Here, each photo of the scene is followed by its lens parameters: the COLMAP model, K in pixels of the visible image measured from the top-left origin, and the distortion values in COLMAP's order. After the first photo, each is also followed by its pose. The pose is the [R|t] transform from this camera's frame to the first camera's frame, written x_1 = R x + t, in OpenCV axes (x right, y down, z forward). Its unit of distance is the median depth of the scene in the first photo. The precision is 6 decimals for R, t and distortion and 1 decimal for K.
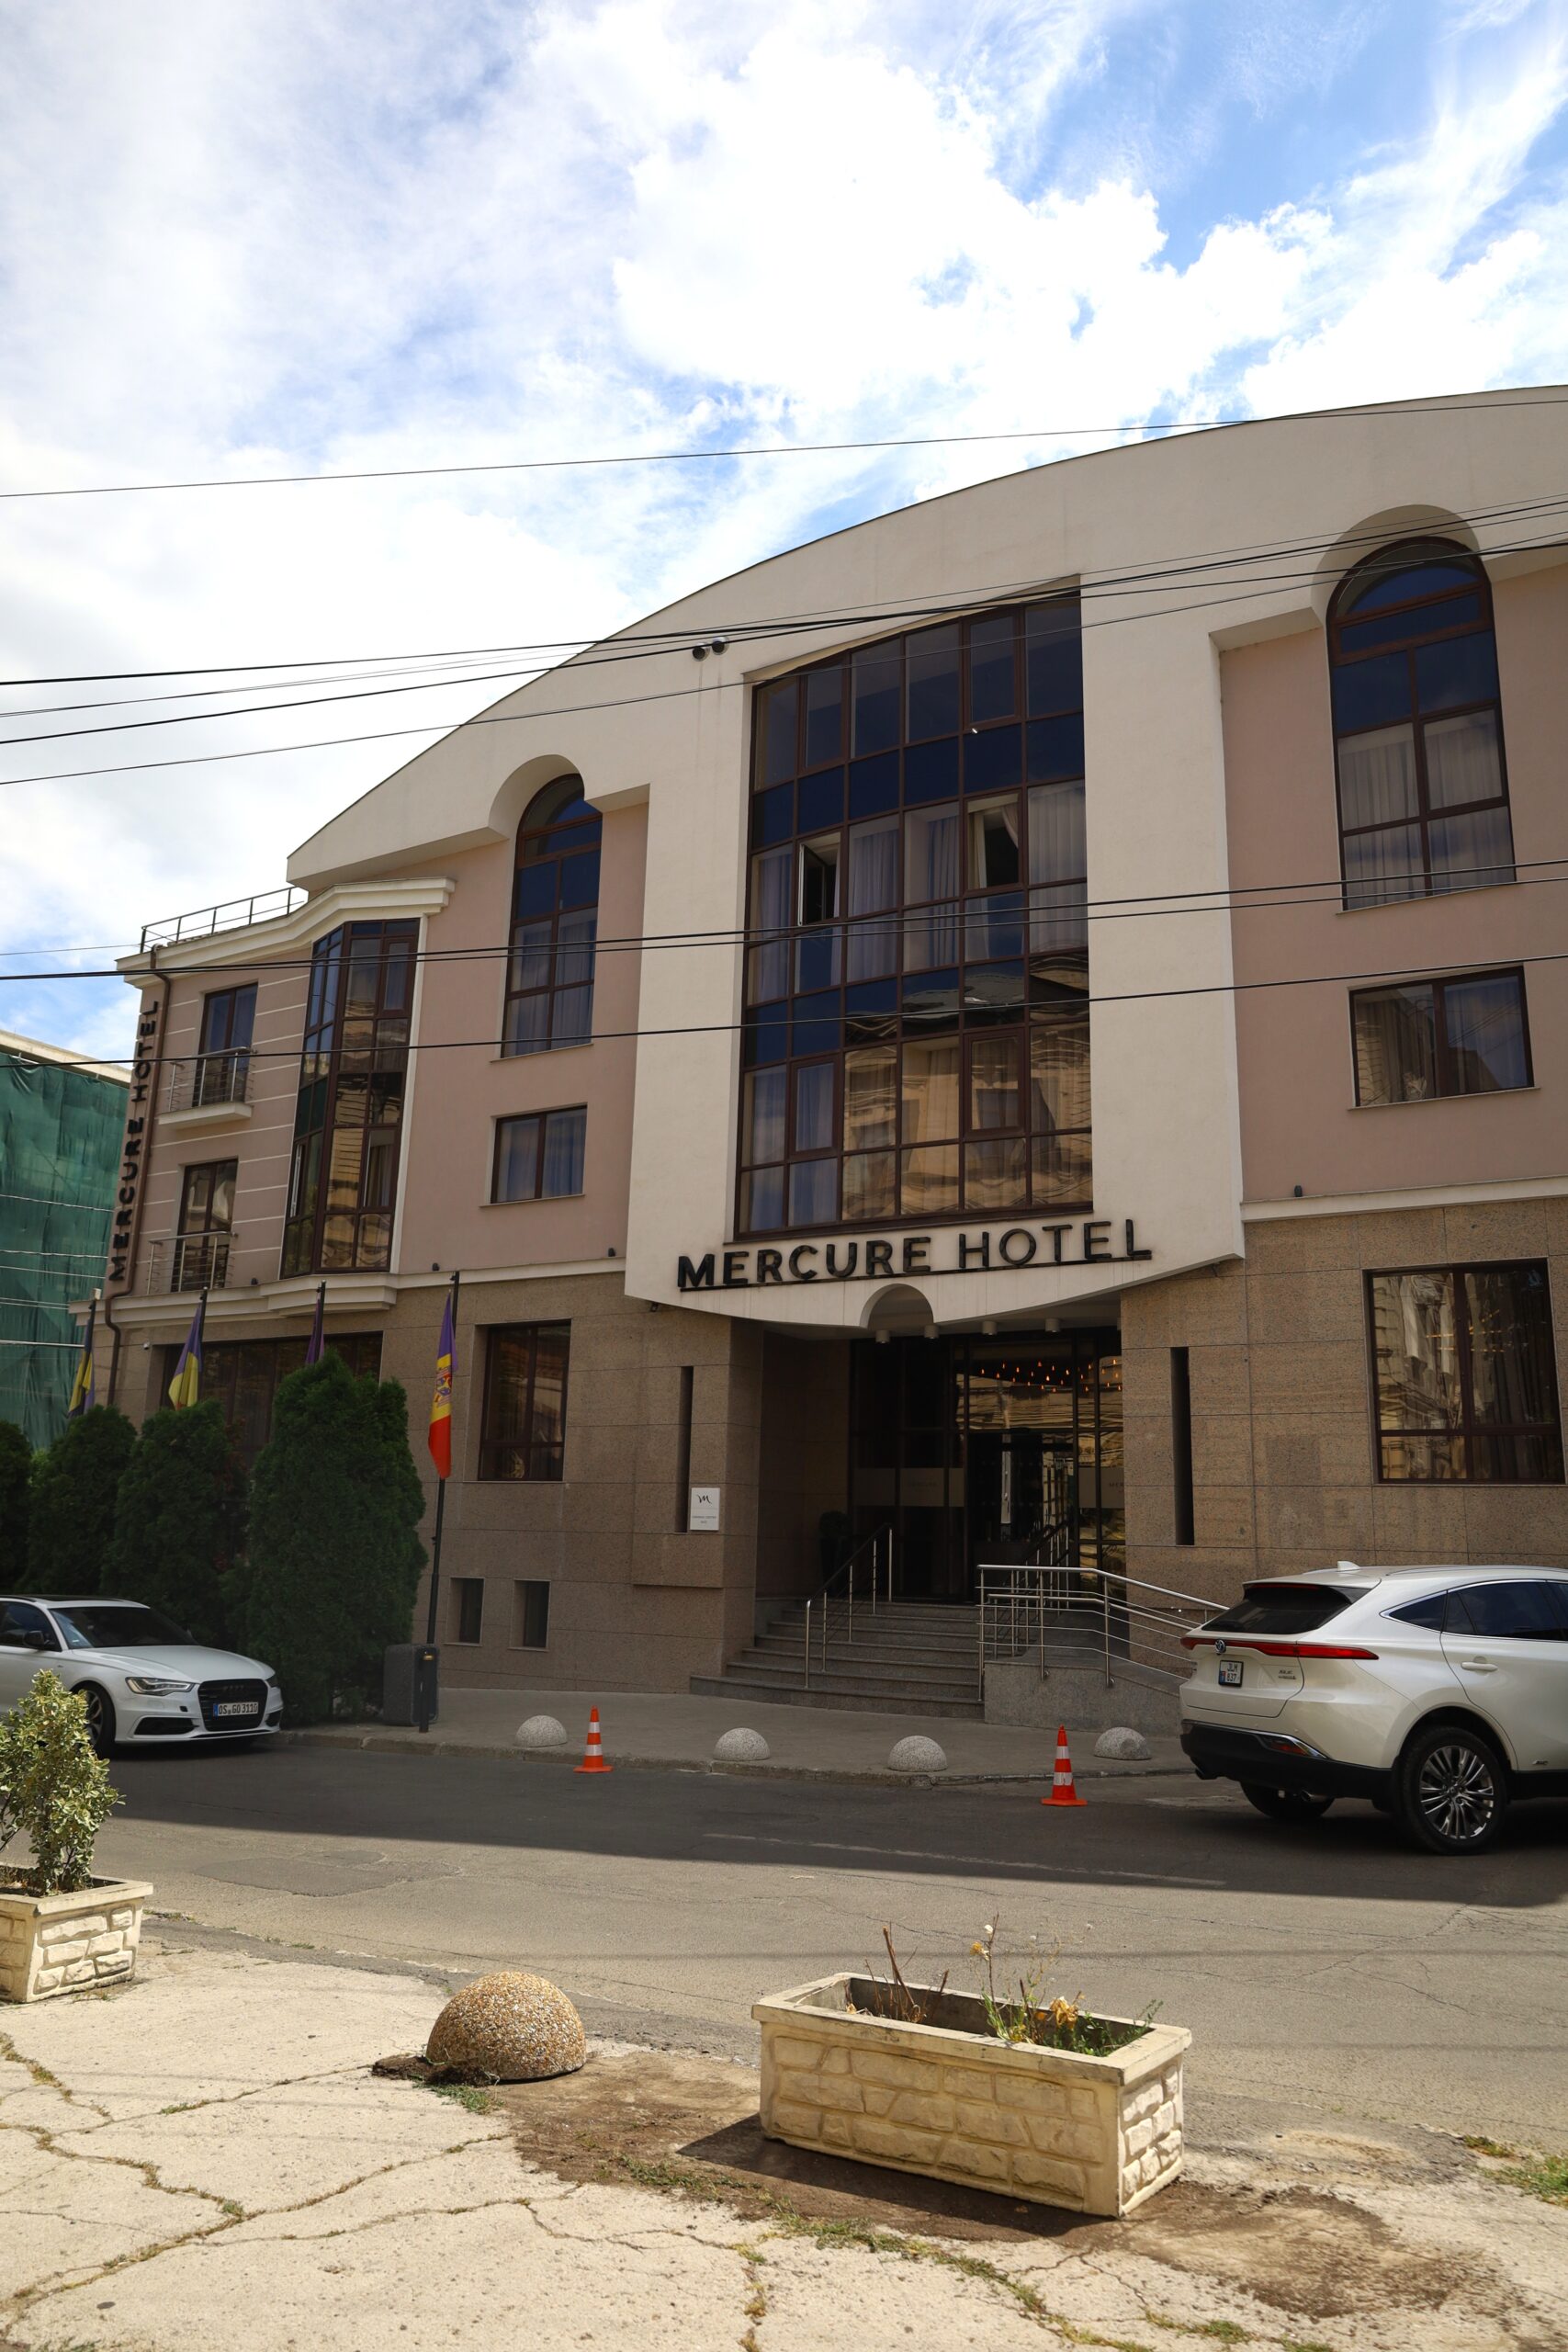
lens RADIAL K [[1586.4, 0, 784.0], [0, 1586.4, 1176.0], [0, 0, 1]] dist [-0.006567, -0.003905]
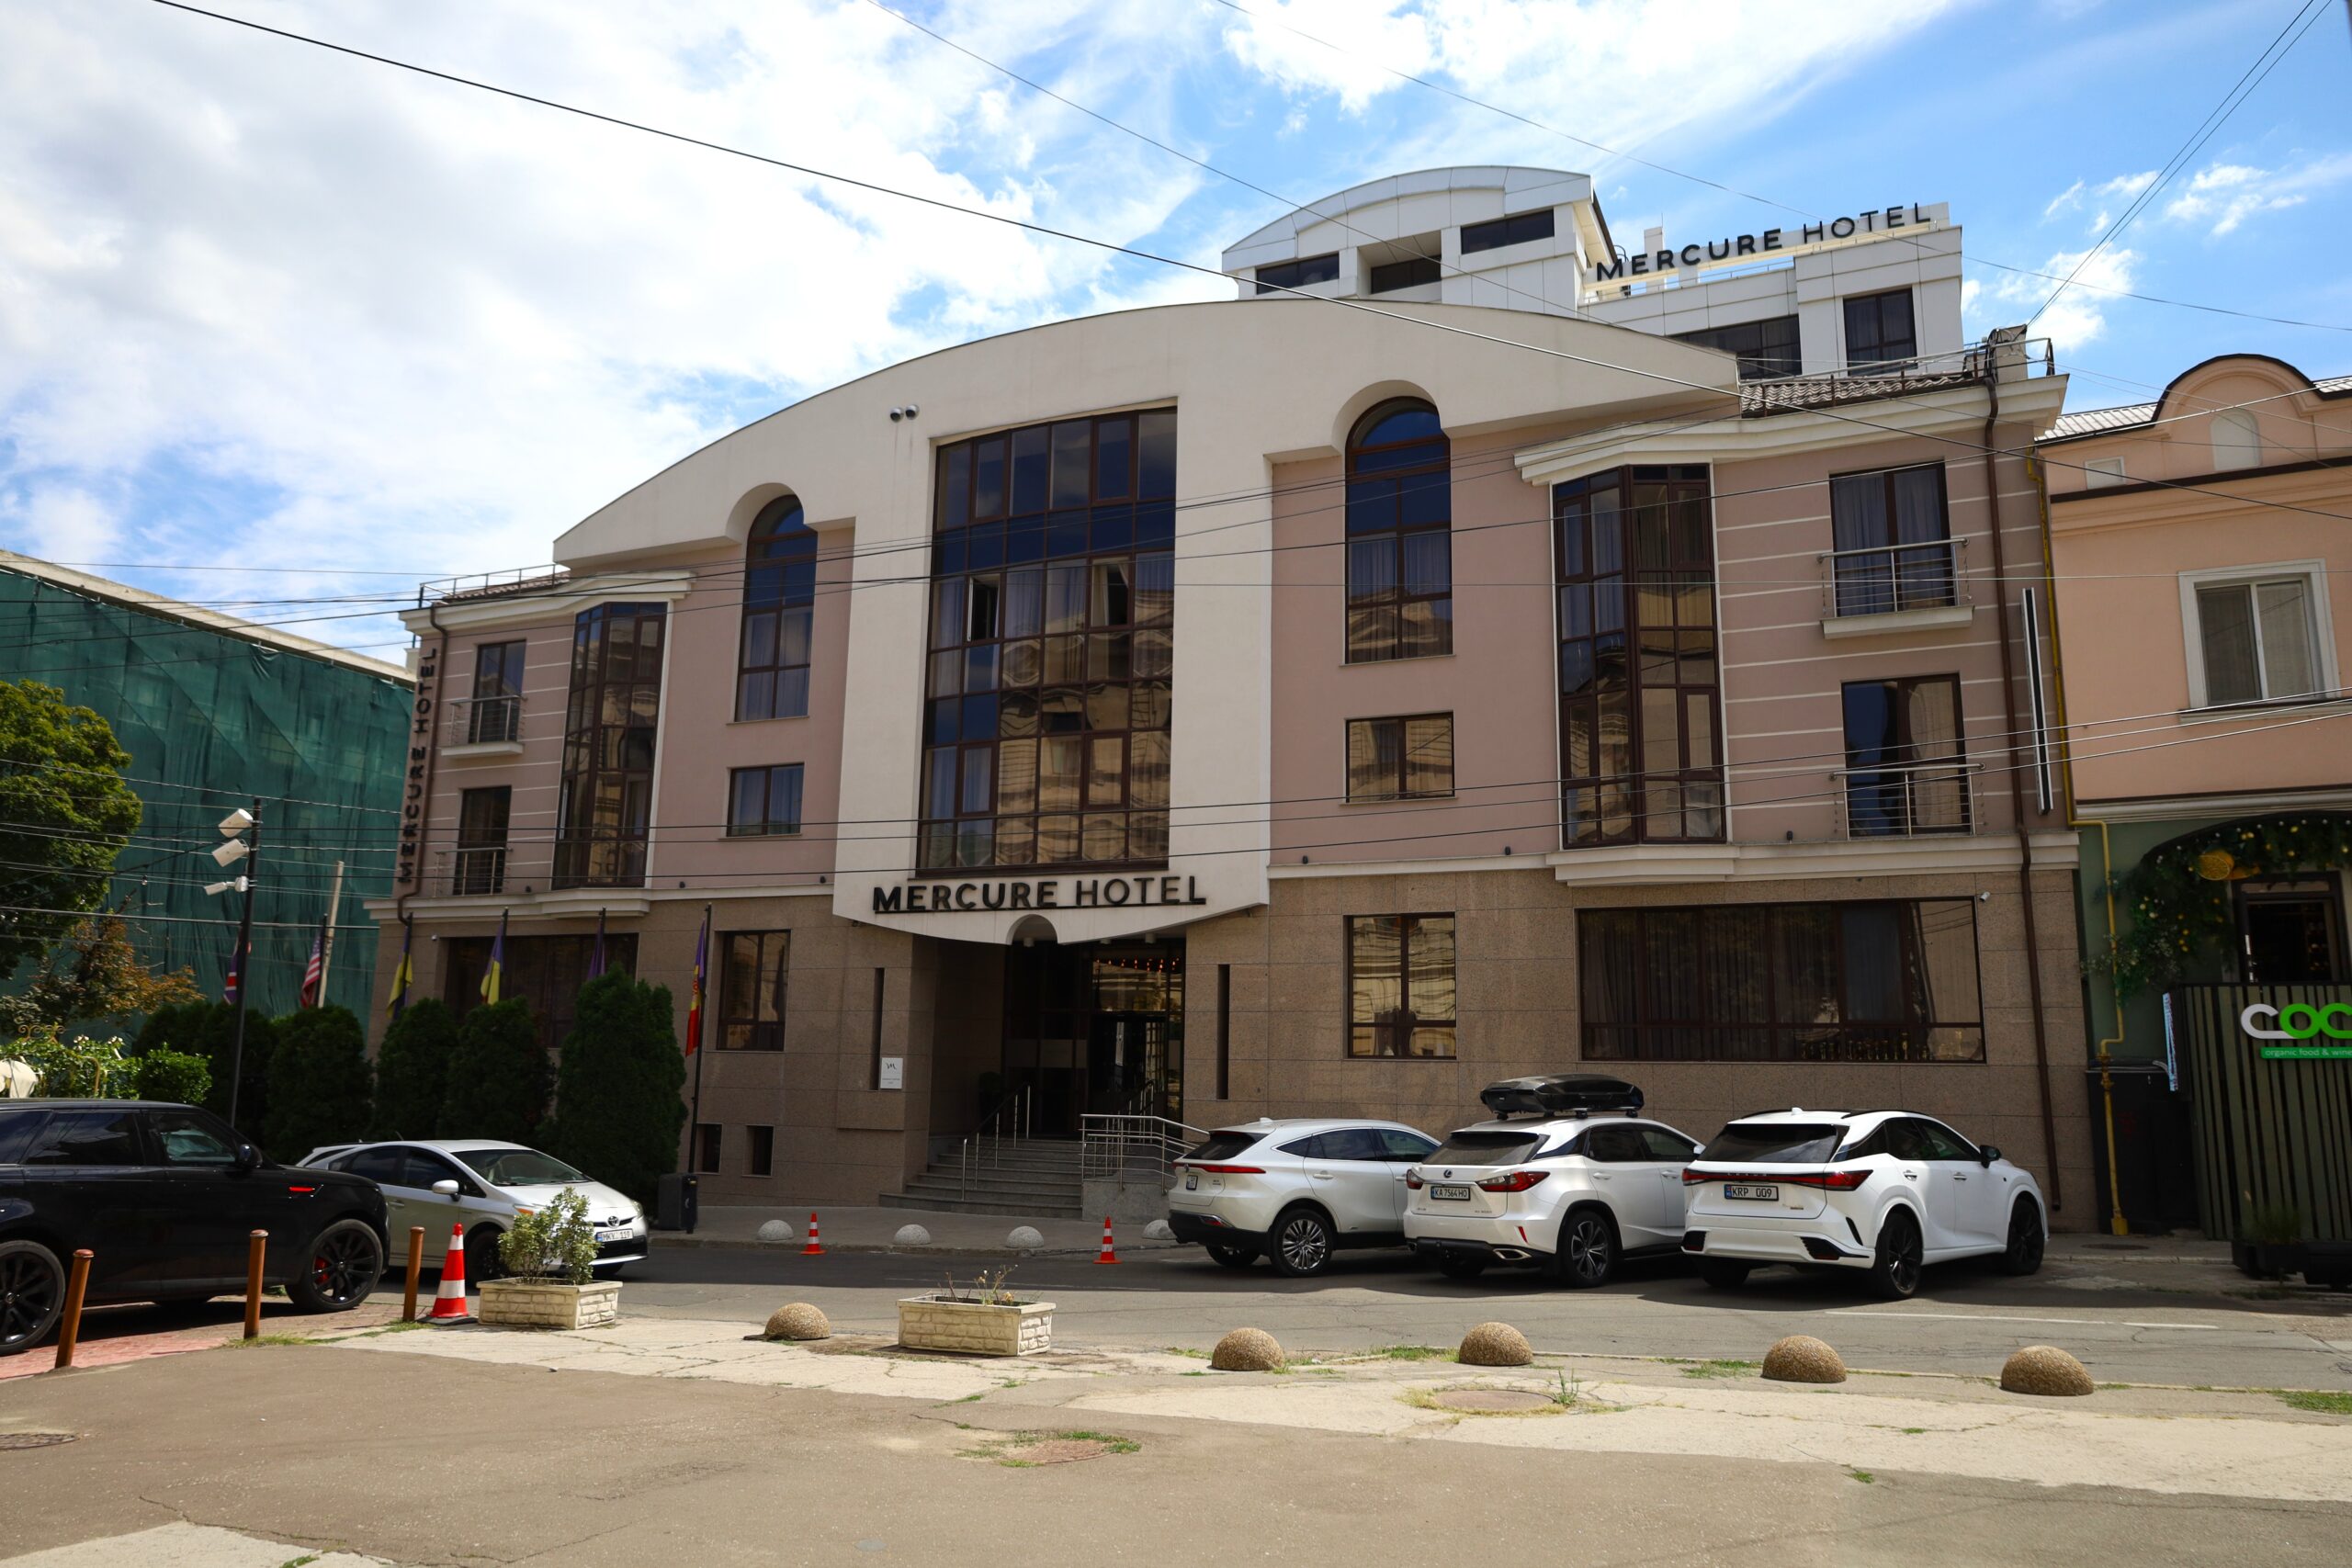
lens RADIAL K [[1583.8, 0, 1178.7], [0, 1583.8, 795.1], [0, 0, 1]] dist [-0.013735, 0.003380]
pose [[0.992368, 0.014772, 0.122420, 0.025086], [-0.021417, 0.998357, 0.053140, -0.106397], [-0.121434, -0.055357, 0.991055, -0.365352]]
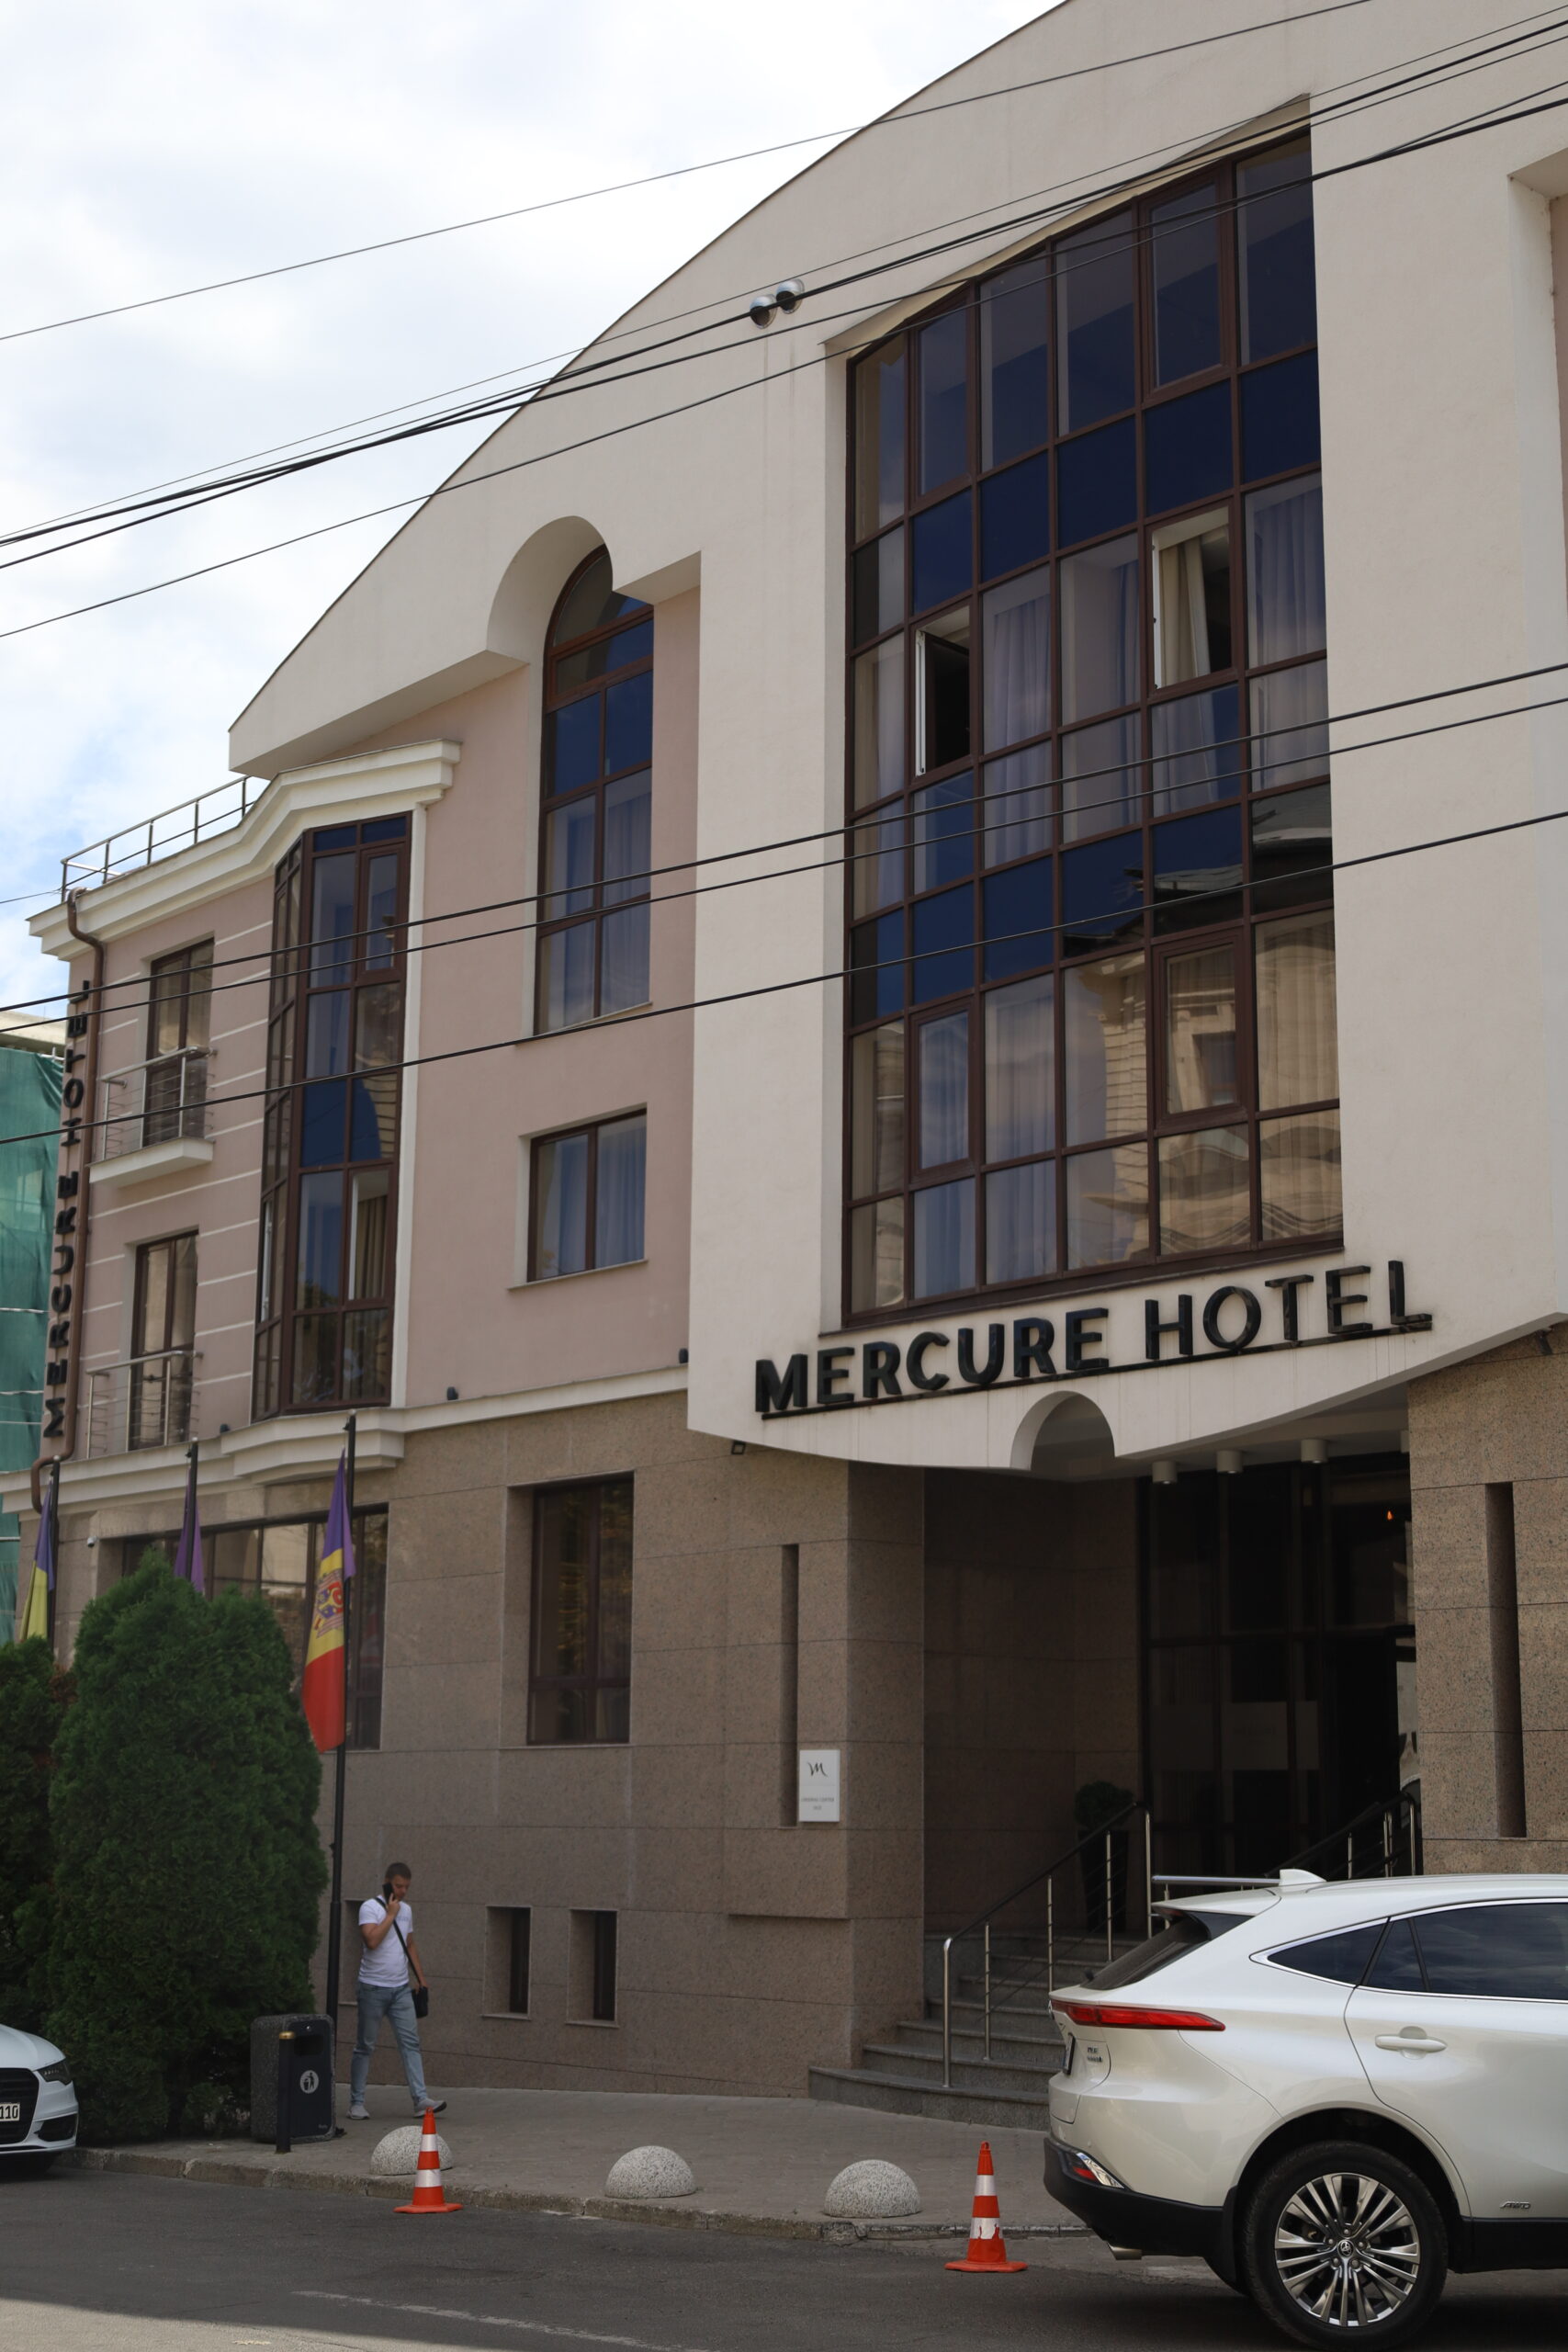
lens RADIAL K [[3050.7, 0, 784.0], [0, 3050.7, 1176.0], [0, 0, 1]] dist [0.017424, 0.028185]
pose [[0.953309, -0.080918, -0.290954, 0.285918], [0.085662, 0.996318, 0.003584, -0.021538], [0.289593, -0.028341, 0.956730, -0.085285]]
